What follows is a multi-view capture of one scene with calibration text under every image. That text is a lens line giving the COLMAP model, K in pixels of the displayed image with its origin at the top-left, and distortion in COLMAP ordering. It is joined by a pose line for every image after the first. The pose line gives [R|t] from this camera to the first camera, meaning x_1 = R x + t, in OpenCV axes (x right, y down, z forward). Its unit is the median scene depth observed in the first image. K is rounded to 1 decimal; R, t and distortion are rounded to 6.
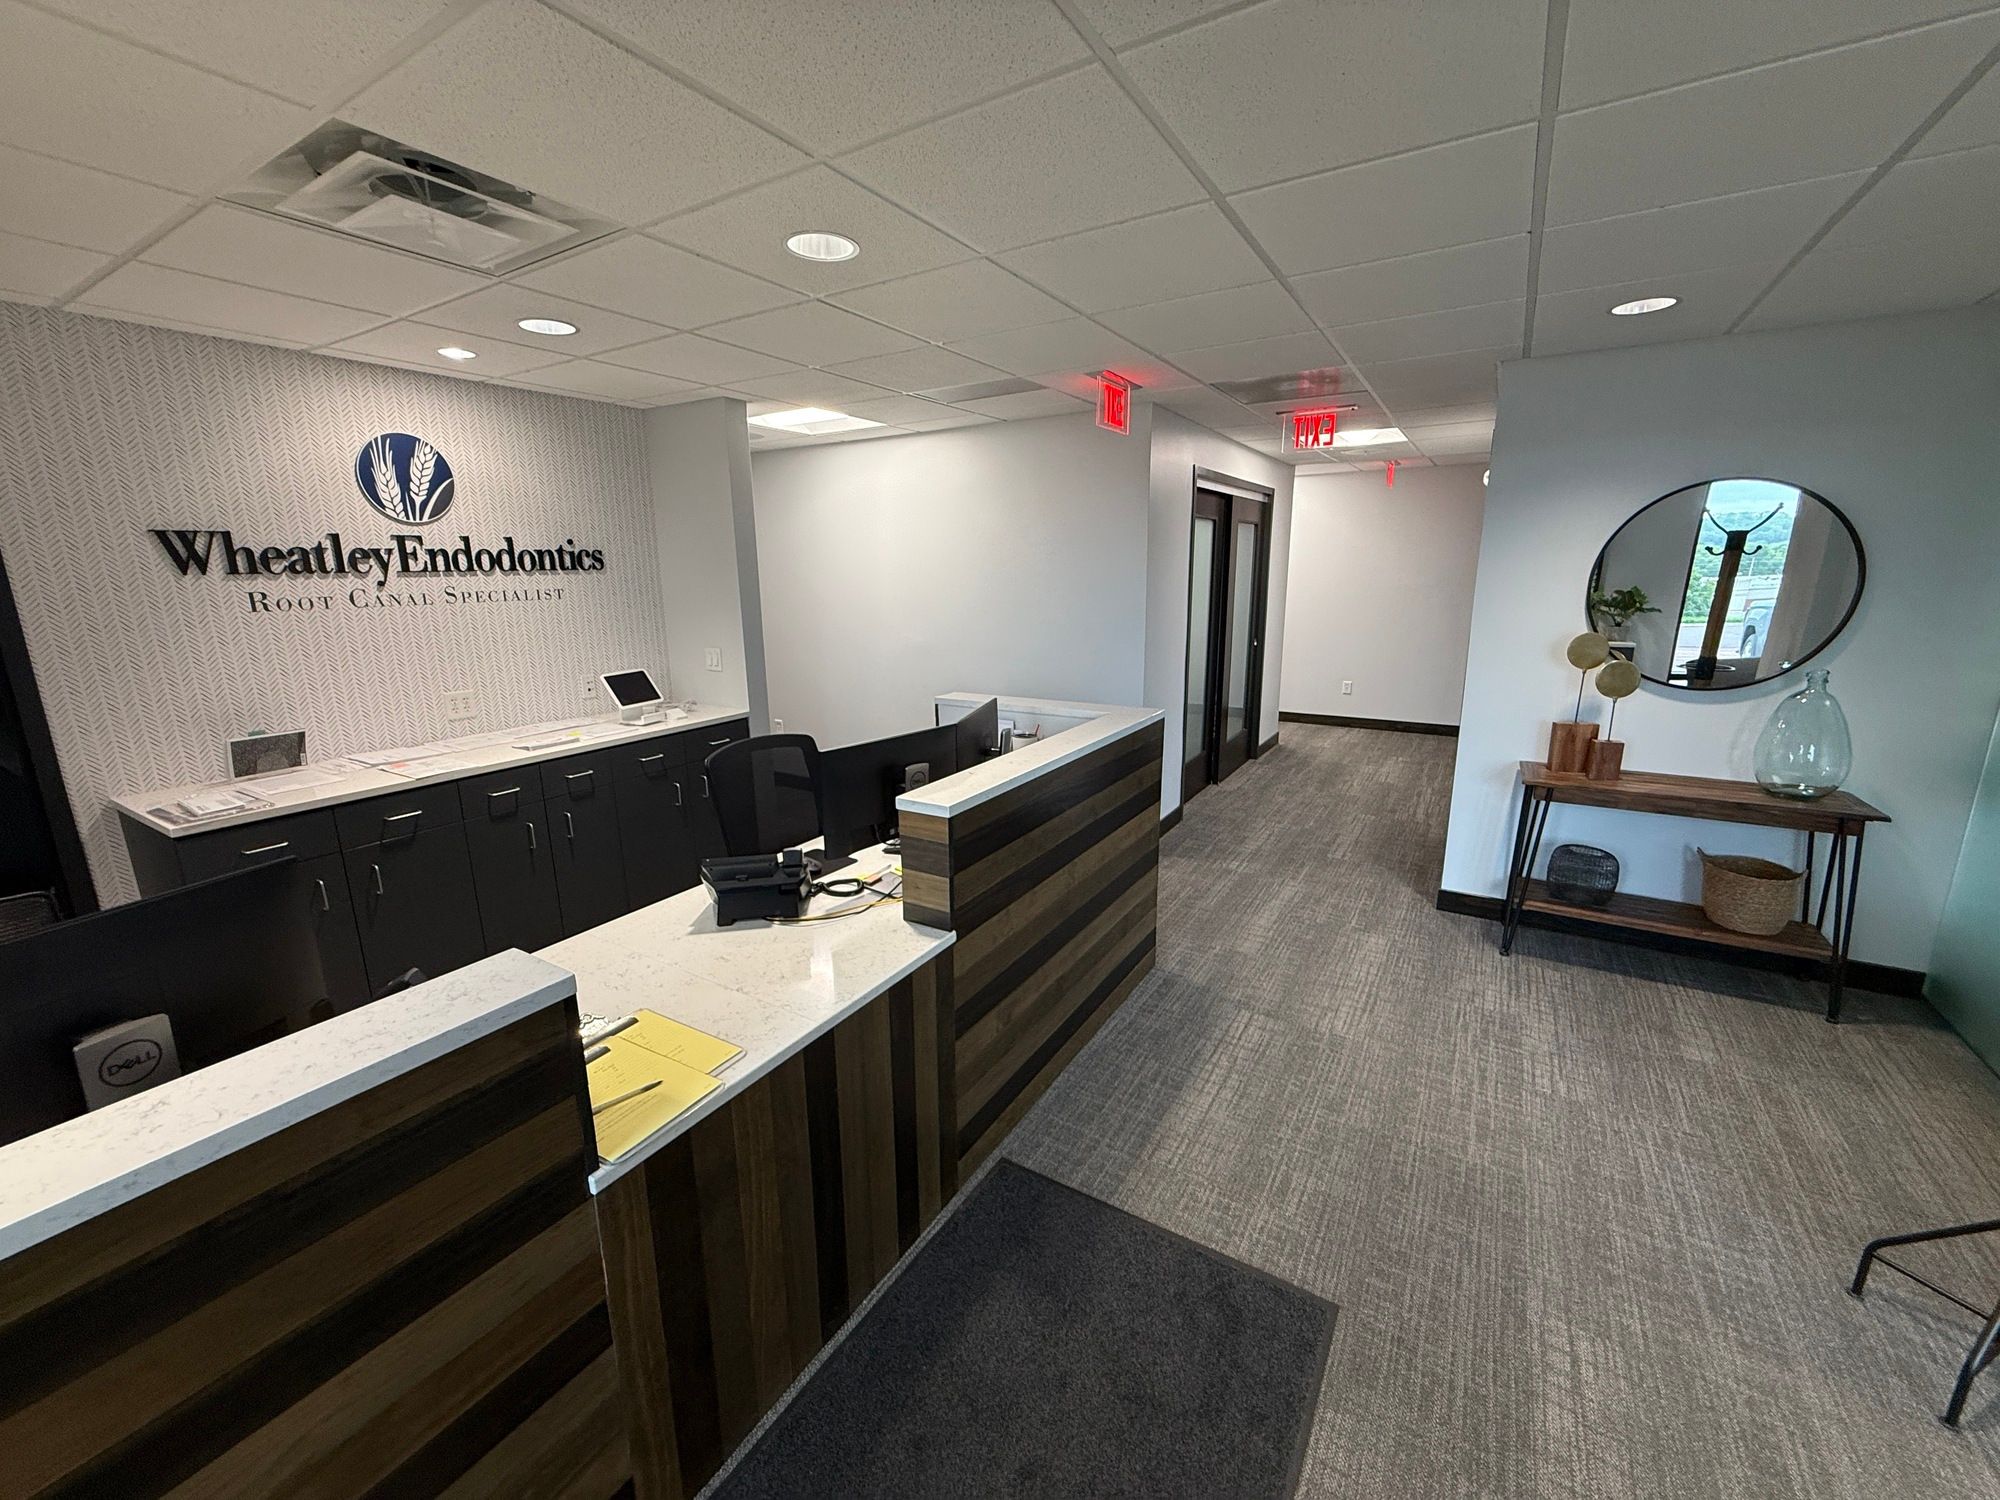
lens RADIAL K [[800.5, 0, 999.1], [0, 800.5, 756.4], [0, 0, 1]] dist [-0.017129, -0.000655]
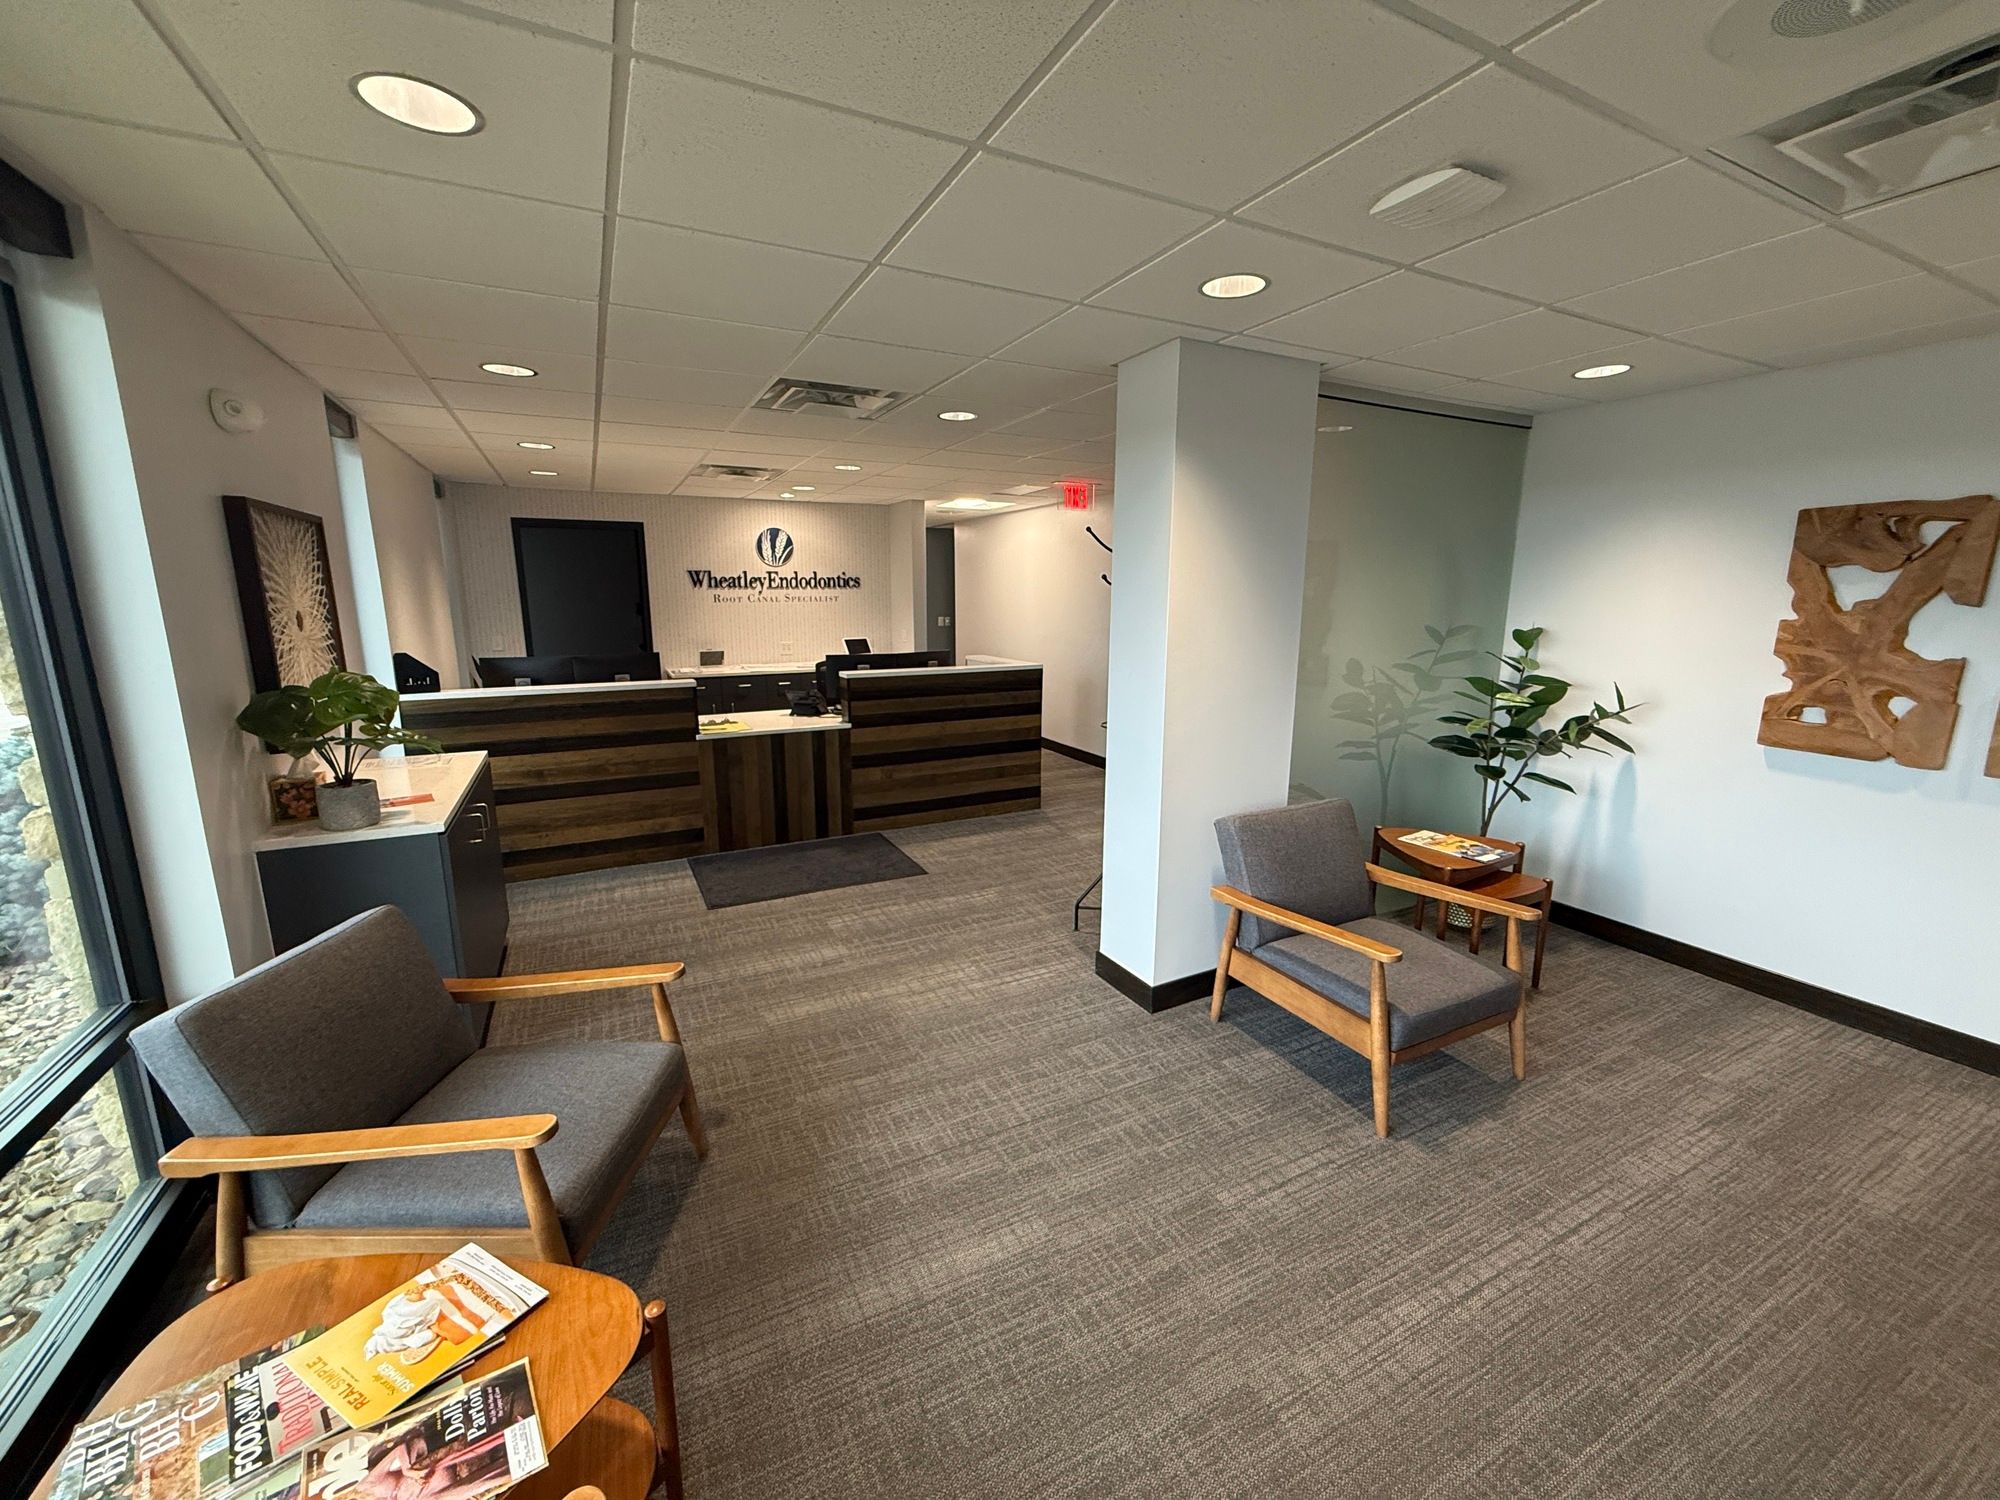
lens RADIAL K [[800.5, 0, 990.8], [0, 800.5, 749.7], [0, 0, 1]] dist [-0.017129, -0.000655]
pose [[0.854246, 0.110653, -0.507956, 1.015223], [-0.125915, 0.992032, 0.004349, 0.139262], [0.504390, 0.060244, 0.861372, -0.627398]]
